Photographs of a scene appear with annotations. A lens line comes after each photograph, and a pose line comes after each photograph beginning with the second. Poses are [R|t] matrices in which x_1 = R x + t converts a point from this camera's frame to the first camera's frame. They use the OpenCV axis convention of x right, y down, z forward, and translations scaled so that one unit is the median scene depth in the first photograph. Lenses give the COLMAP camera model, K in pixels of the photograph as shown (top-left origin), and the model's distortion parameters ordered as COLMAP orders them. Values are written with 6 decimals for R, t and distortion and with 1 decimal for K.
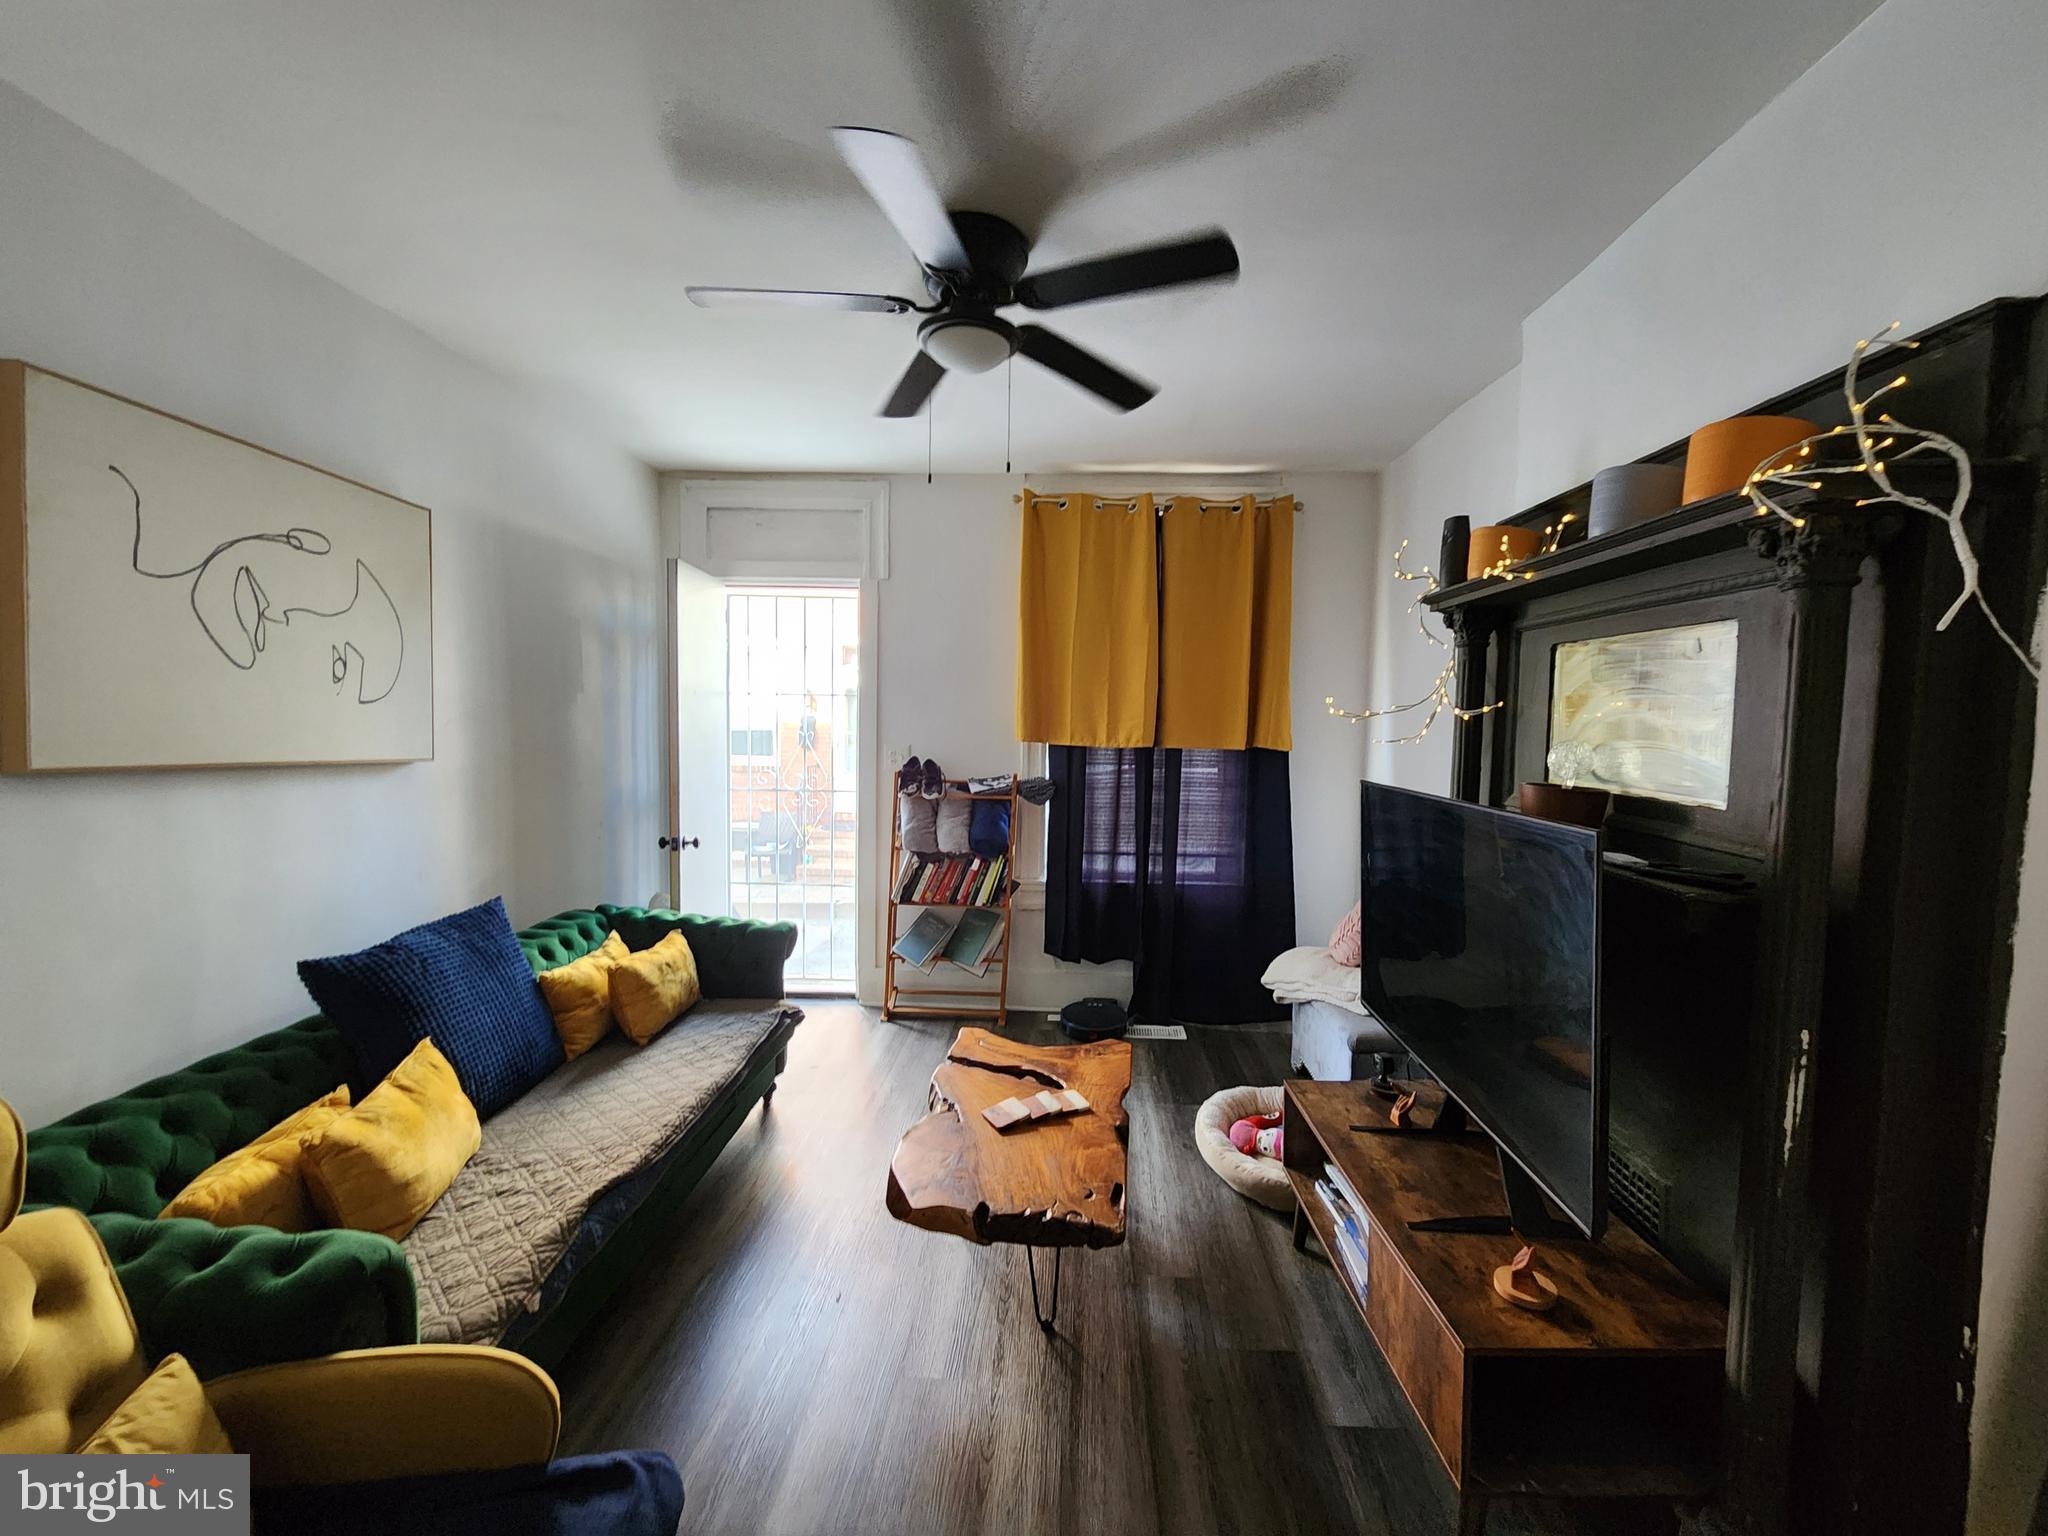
lens RADIAL K [[815.7, 0, 1038.9], [0, 815.7, 769.3], [0, 0, 1]] dist [-0.002566, -0.000095]
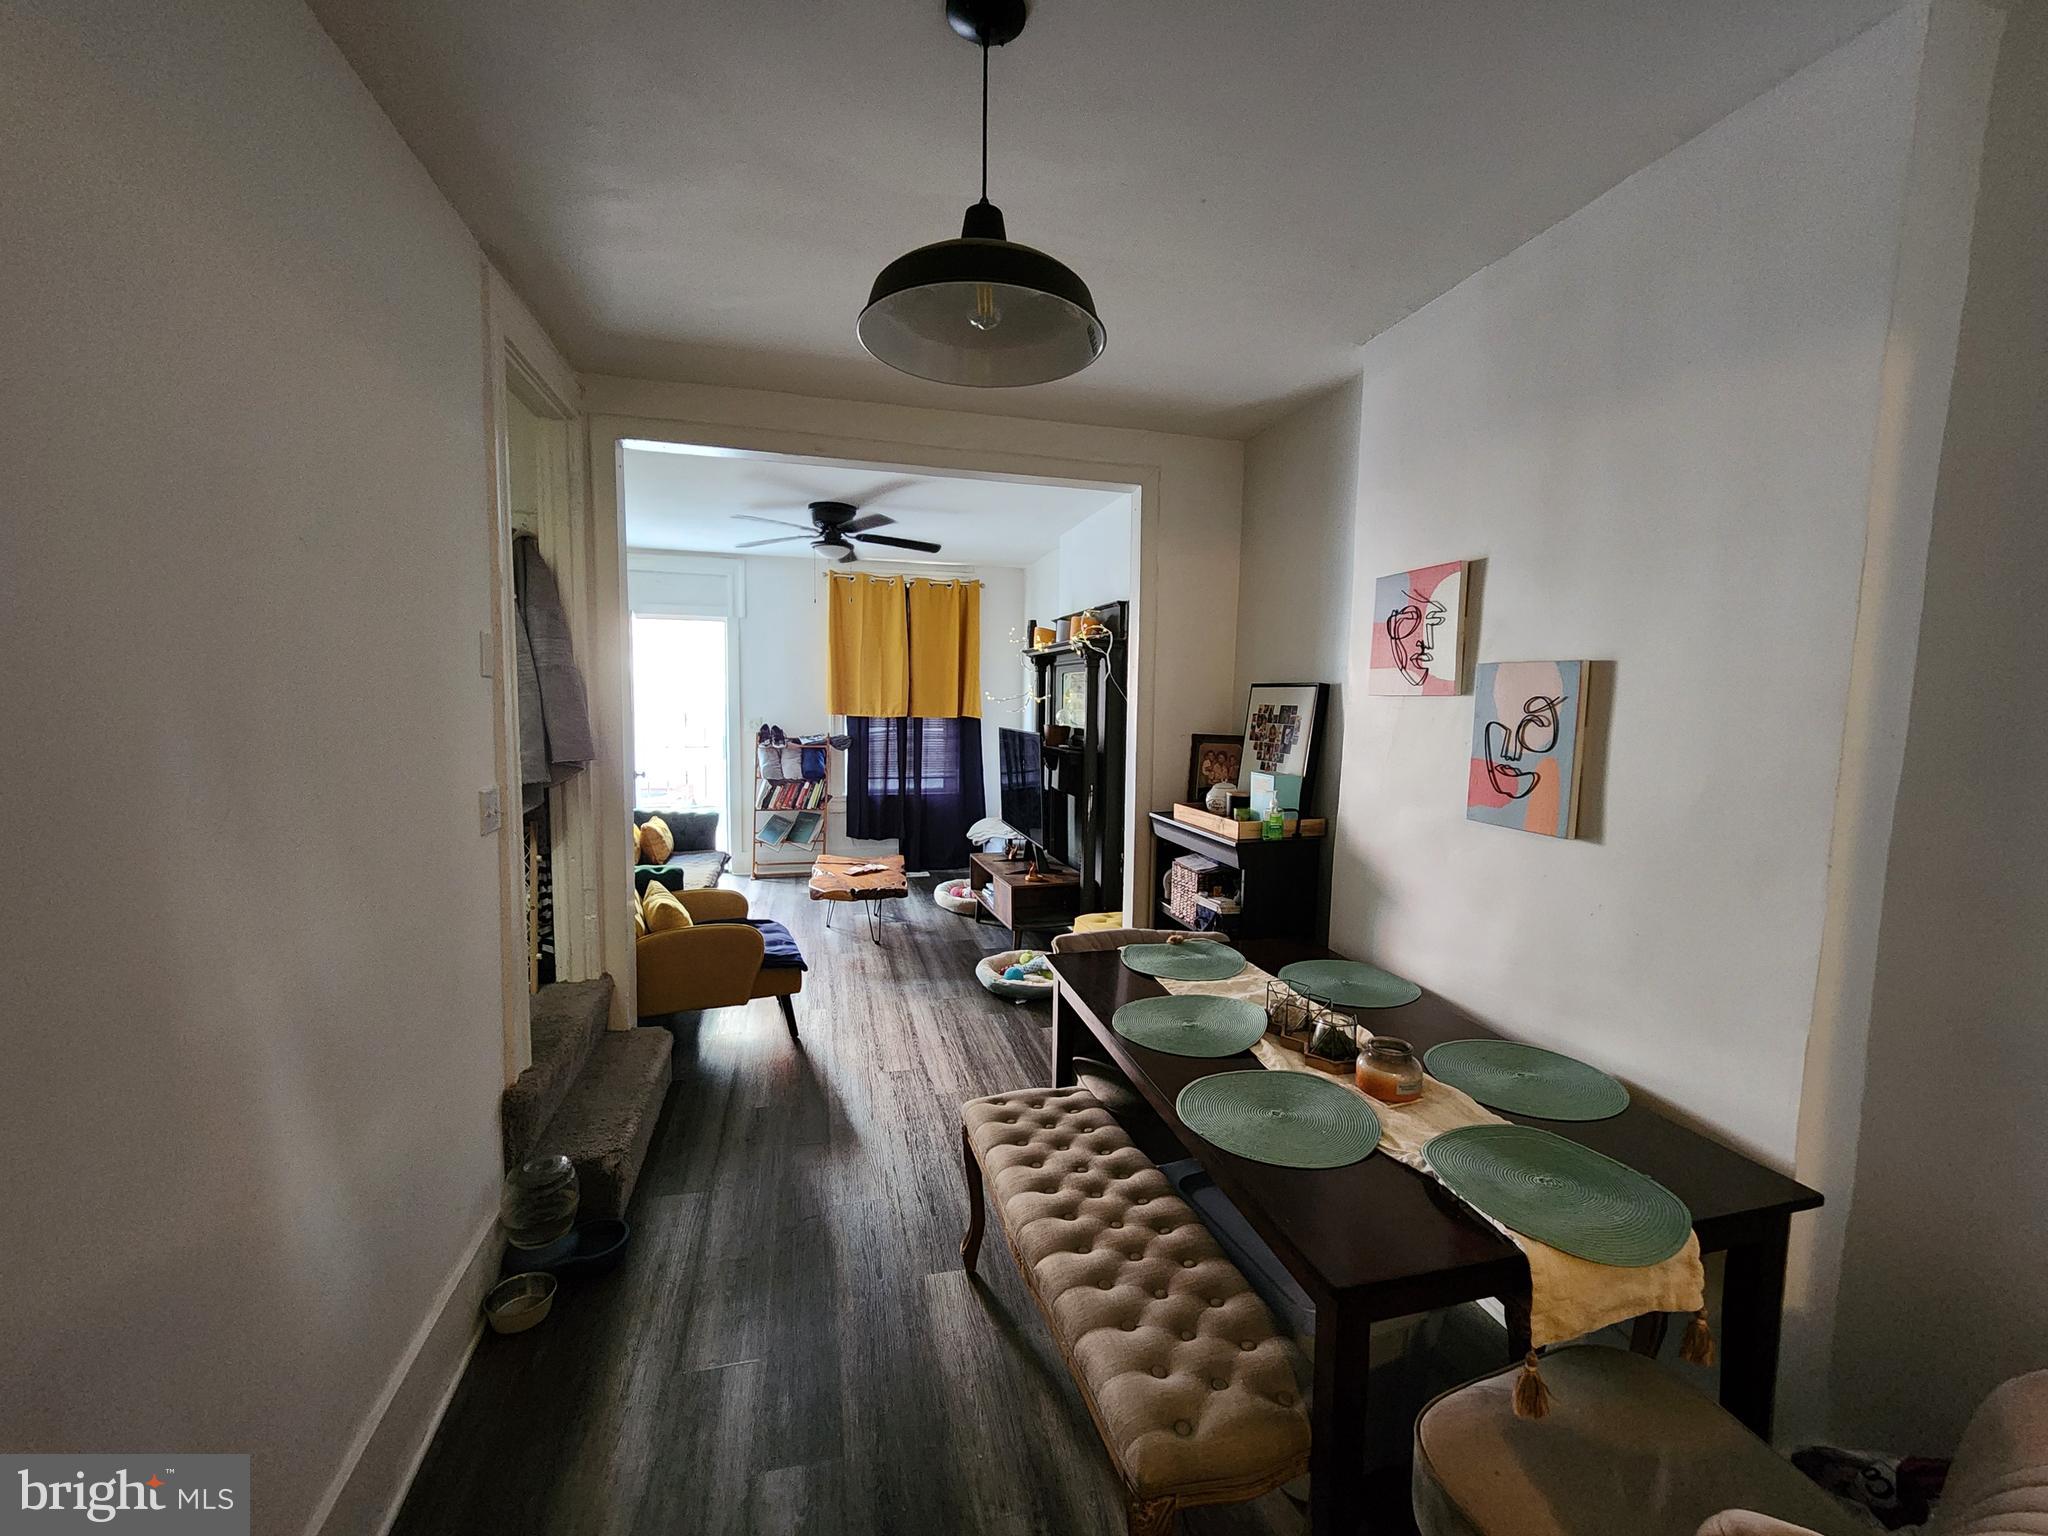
lens RADIAL K [[815.7, 0, 1039.5], [0, 815.7, 773.0], [0, 0, 1]] dist [-0.002566, -0.000095]
pose [[0.949871, -0.031314, 0.311071, -0.143546], [0.021798, 0.999183, 0.034023, 0.041477], [-0.311882, -0.025537, 0.949778, -0.789444]]
